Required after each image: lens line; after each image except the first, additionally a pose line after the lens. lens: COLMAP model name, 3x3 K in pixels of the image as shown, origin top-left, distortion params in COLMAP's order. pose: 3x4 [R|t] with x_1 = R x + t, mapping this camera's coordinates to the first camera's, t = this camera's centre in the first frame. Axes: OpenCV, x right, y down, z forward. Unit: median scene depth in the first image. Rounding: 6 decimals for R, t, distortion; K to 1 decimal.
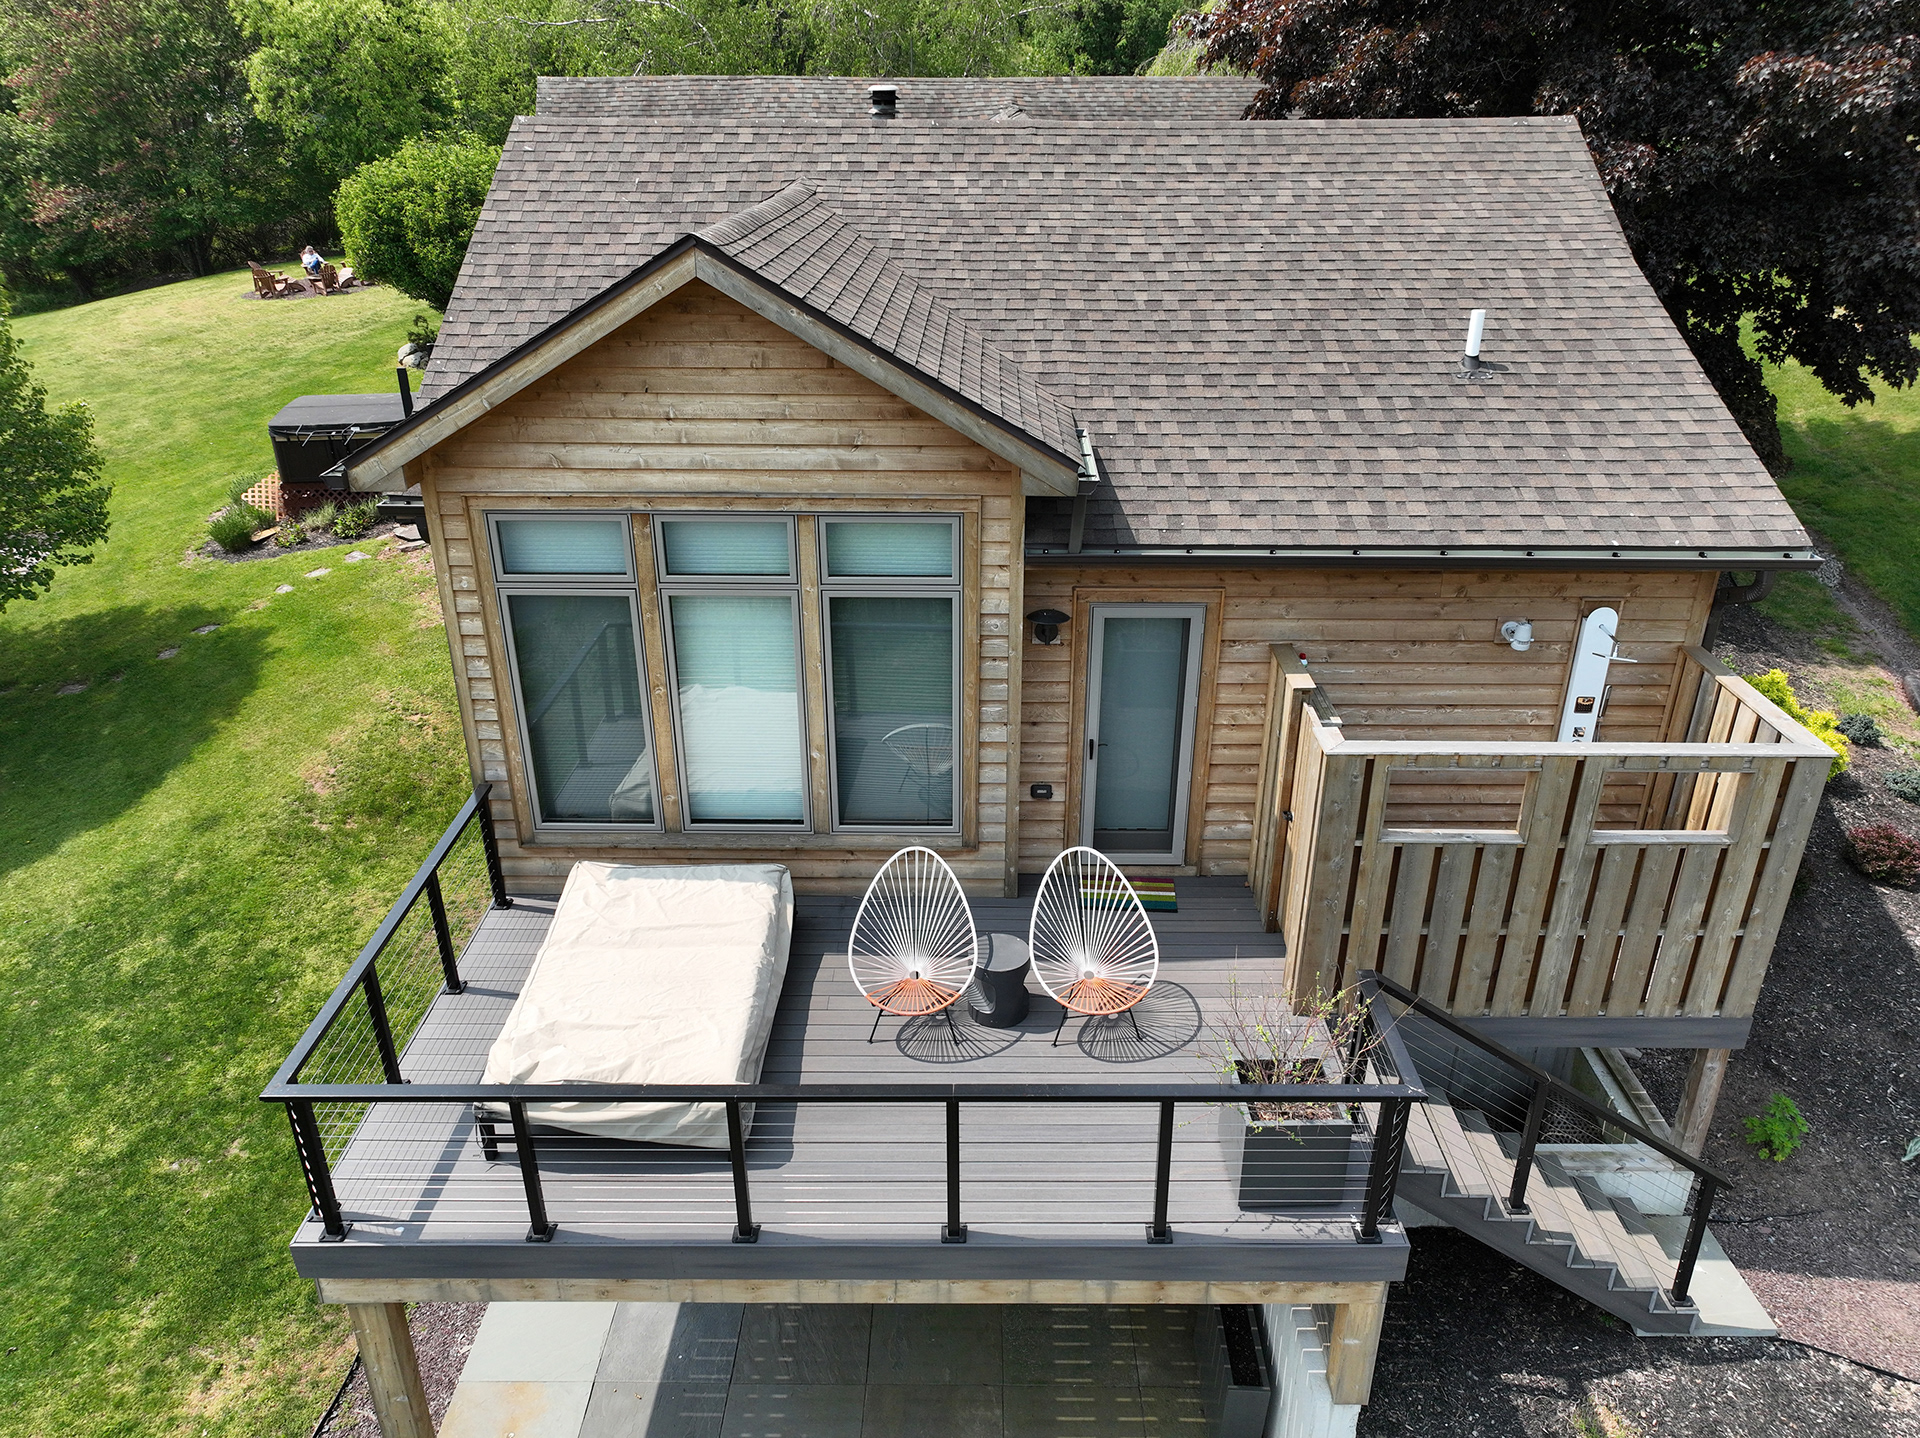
lens RADIAL K [[1347.4, 0, 962.3], [0, 1347.4, 719.3], [0, 0, 1]] dist [-0.001839, 0.020320]
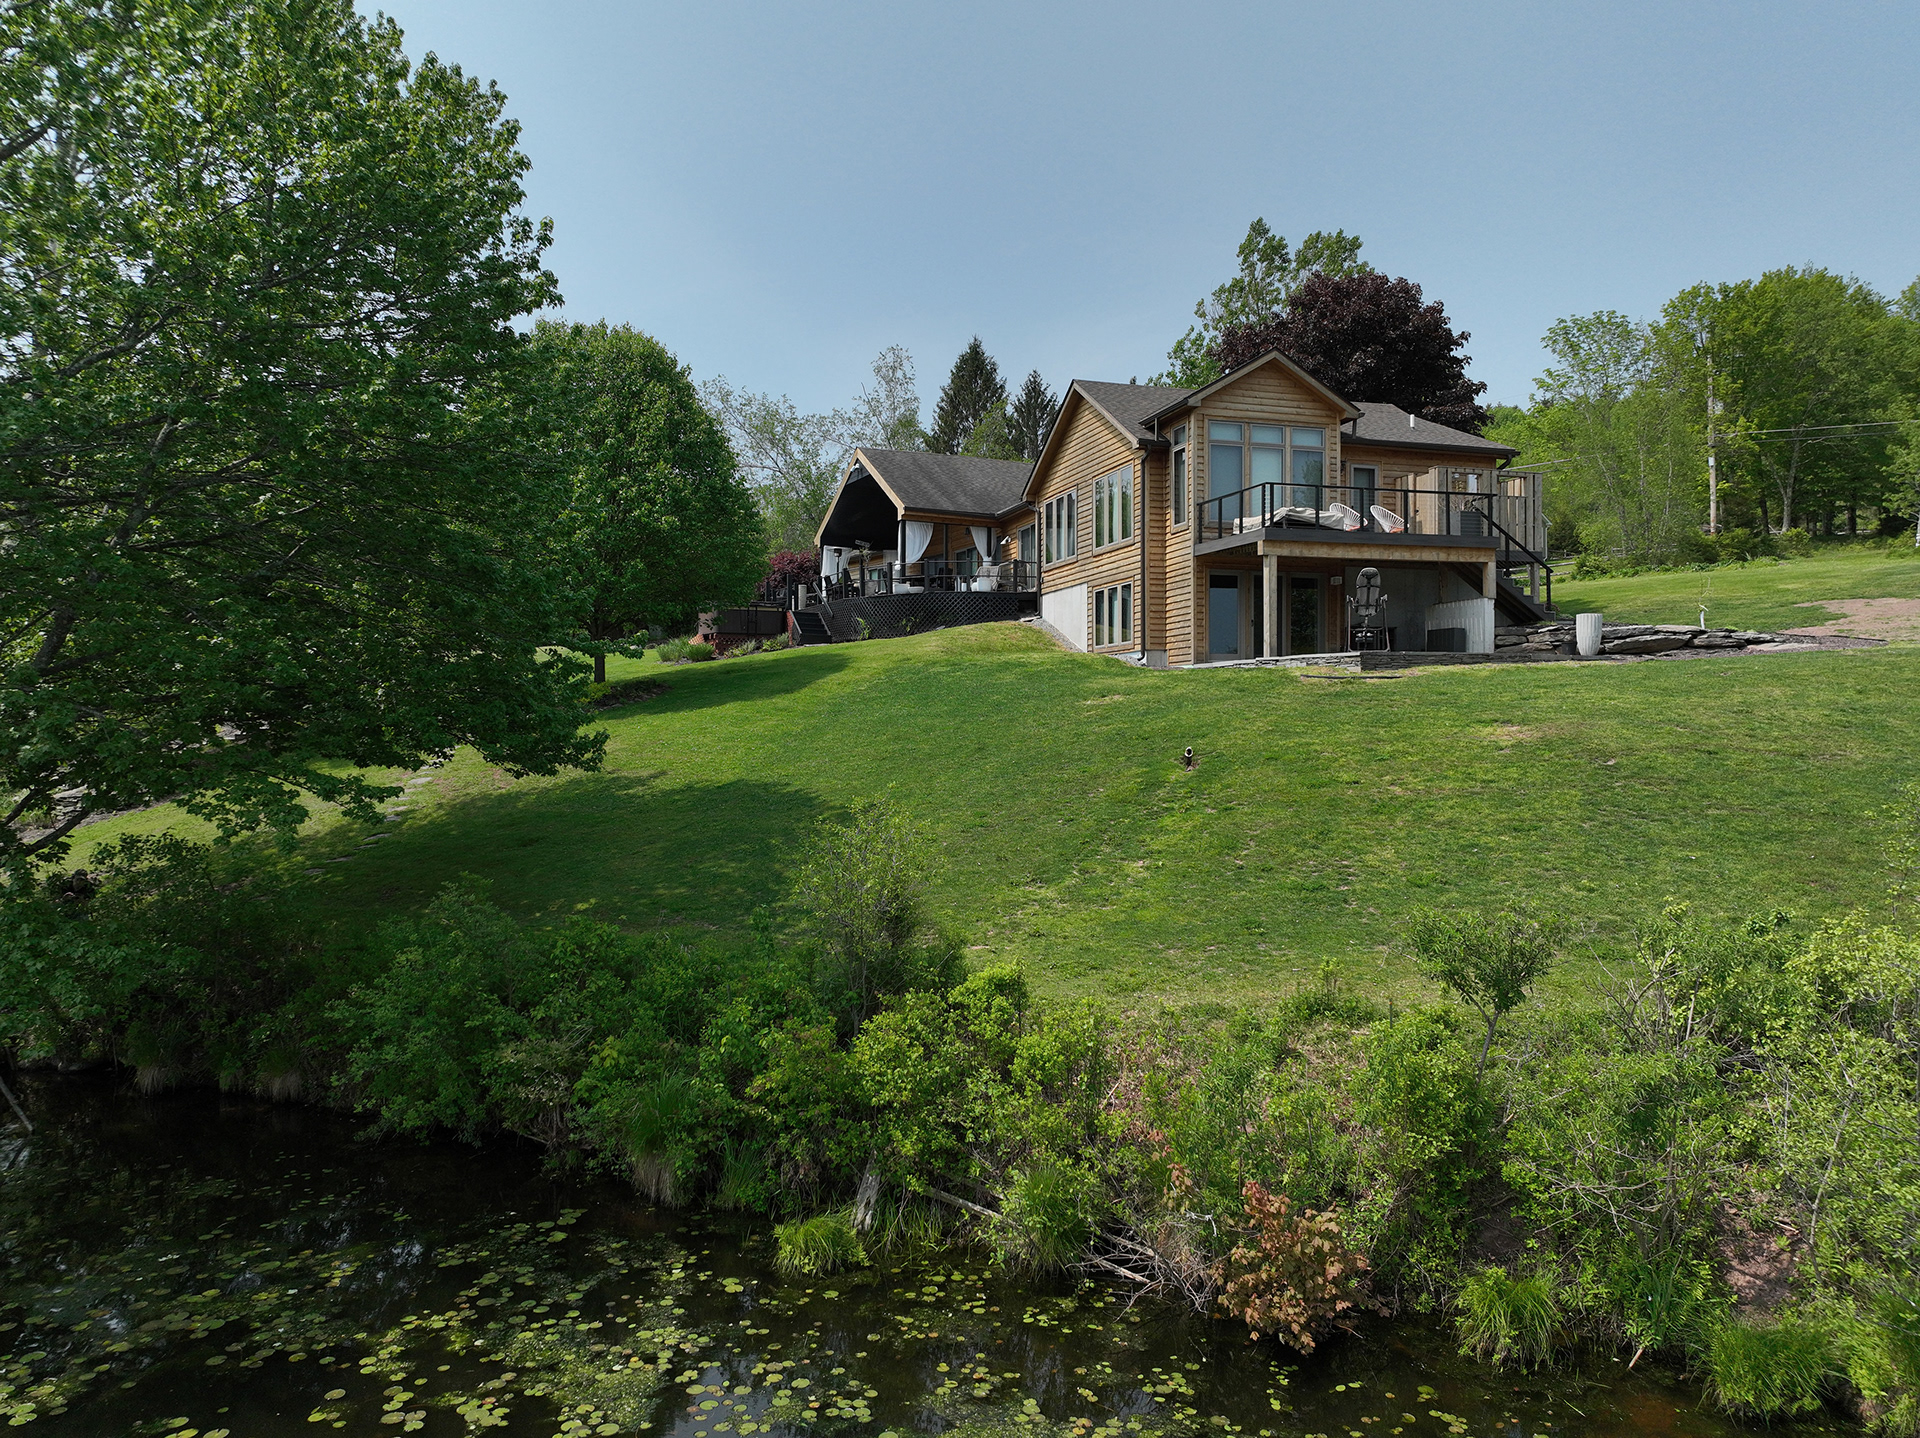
lens RADIAL K [[1342.1, 0, 960.0], [0, 1342.1, 719.0], [0, 0, 1]] dist [-0.001616, -0.001655]
pose [[0.952265, 0.000071, 0.305274, -1.952535], [0.132205, 0.901264, -0.412608, 1.835567], [-0.275162, 0.433271, 0.858232, -1.448767]]
